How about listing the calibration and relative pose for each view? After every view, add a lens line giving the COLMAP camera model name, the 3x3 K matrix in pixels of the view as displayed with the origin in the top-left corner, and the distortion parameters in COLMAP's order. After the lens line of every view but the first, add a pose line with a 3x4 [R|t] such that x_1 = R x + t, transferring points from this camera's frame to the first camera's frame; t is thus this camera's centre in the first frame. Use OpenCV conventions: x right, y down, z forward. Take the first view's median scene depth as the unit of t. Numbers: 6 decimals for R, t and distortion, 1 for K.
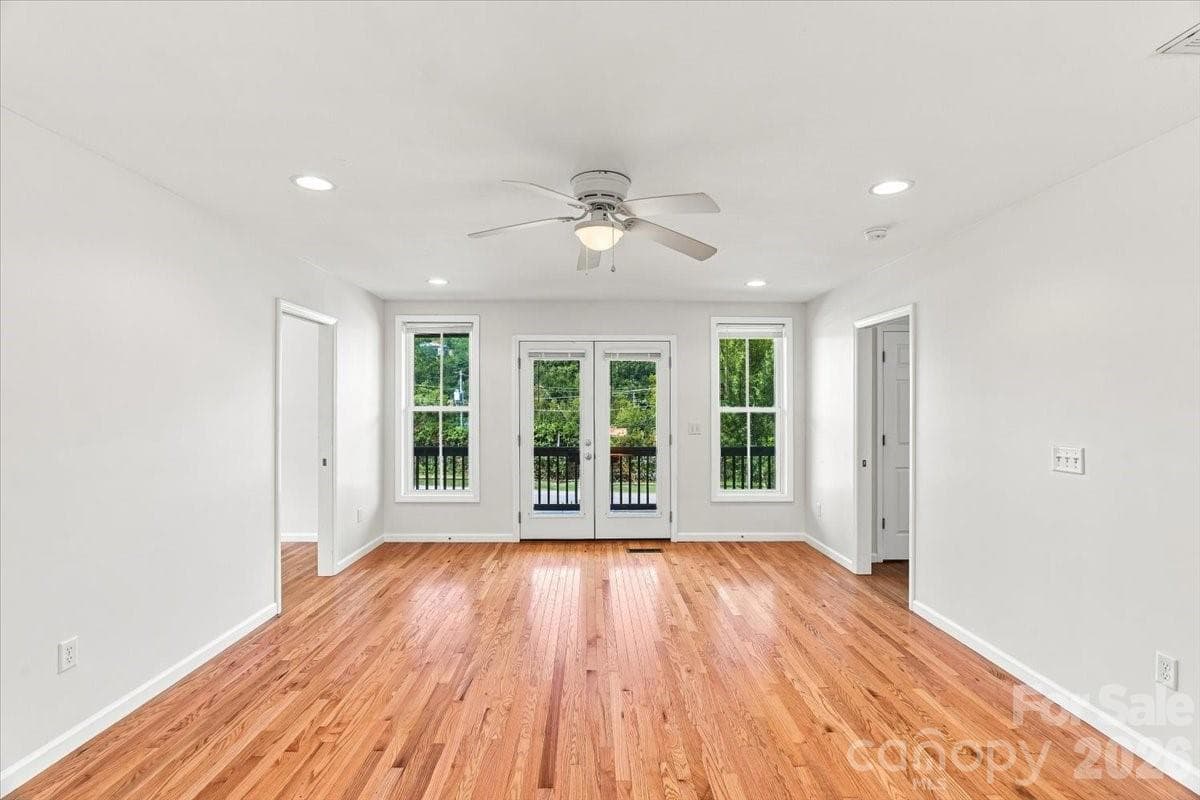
lens RADIAL K [[552.9, 0, 598.5], [0, 552.9, 401.6], [0, 0, 1]] dist [-0.018772, 0.002775]
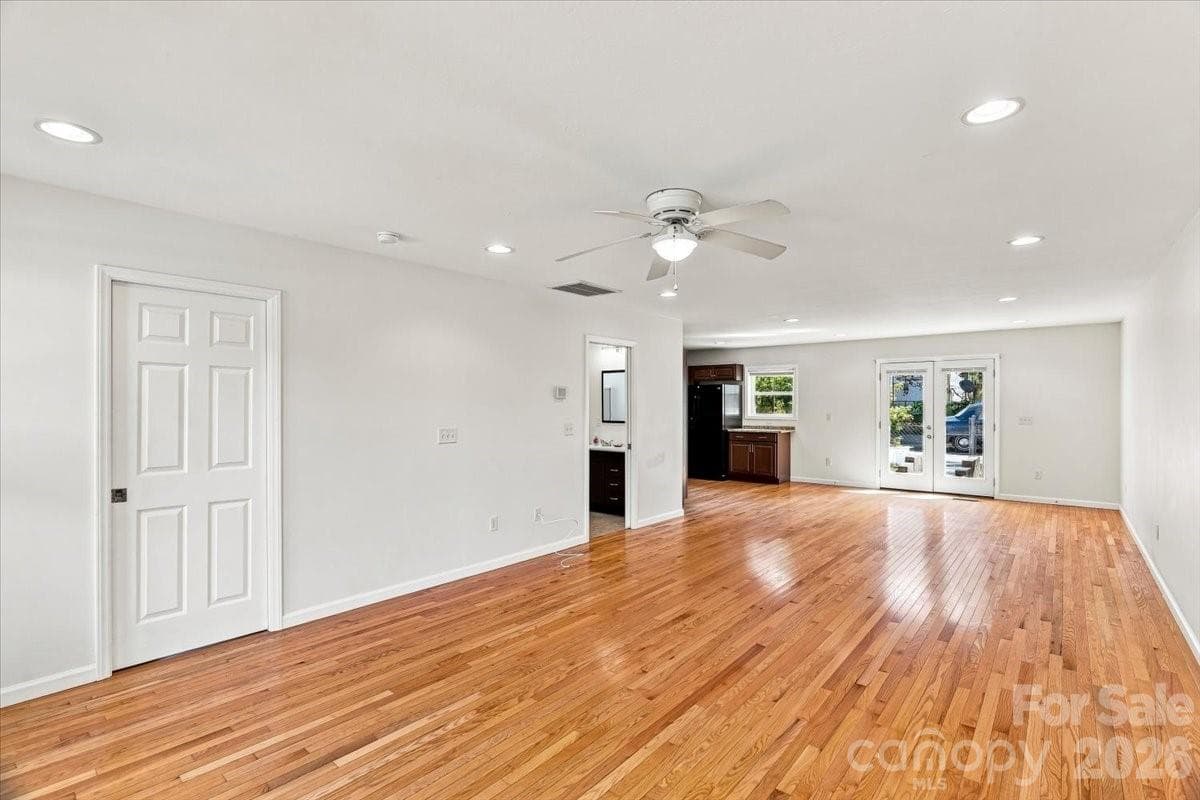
lens RADIAL K [[552.9, 0, 601.0], [0, 552.9, 401.5], [0, 0, 1]] dist [-0.018772, 0.002775]
pose [[-0.752901, -0.000479, 0.658133, -0.286949], [-0.007029, 0.999949, -0.007314, 0.004701], [-0.658096, -0.010133, -0.752866, 0.906717]]
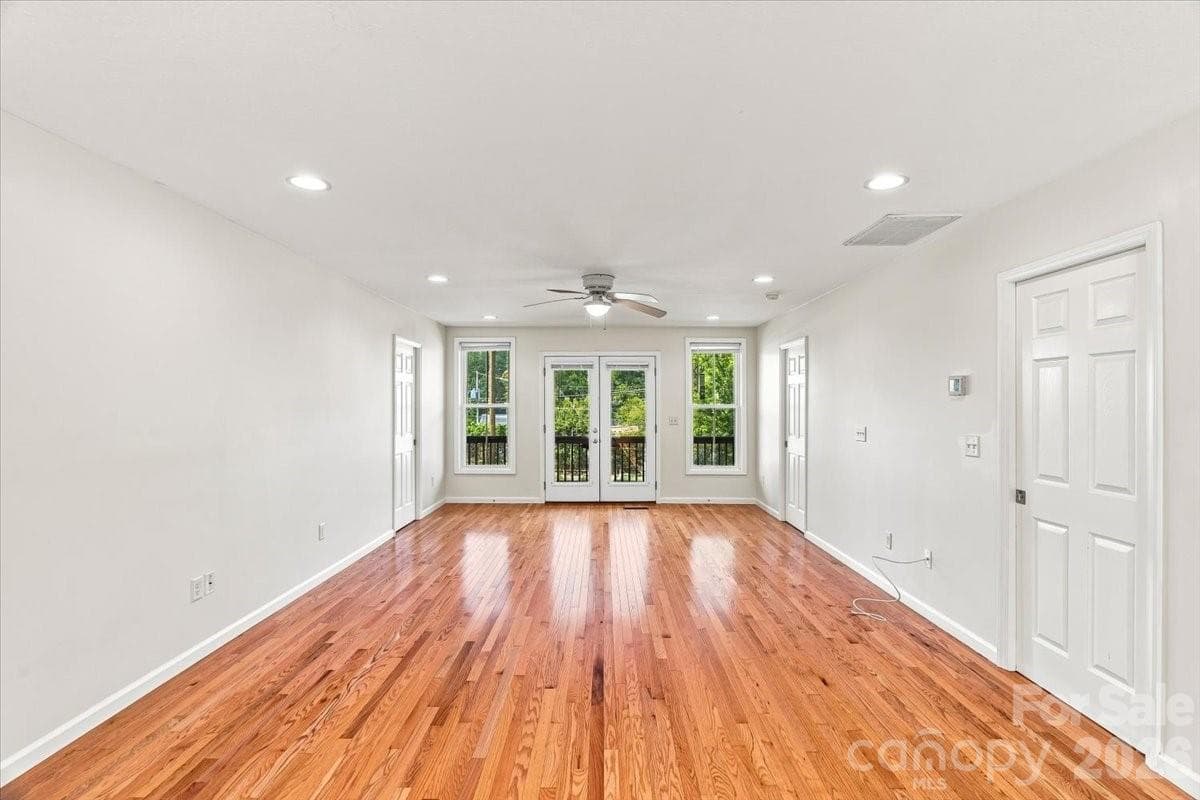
lens RADIAL K [[552.9, 0, 601.6], [0, 552.9, 402.7], [0, 0, 1]] dist [-0.018772, 0.002775]
pose [[0.999847, -0.000045, -0.017493, 0.021990], [0.000141, 0.999985, 0.005464, -0.002131], [0.017492, -0.005466, 0.999832, -0.368744]]
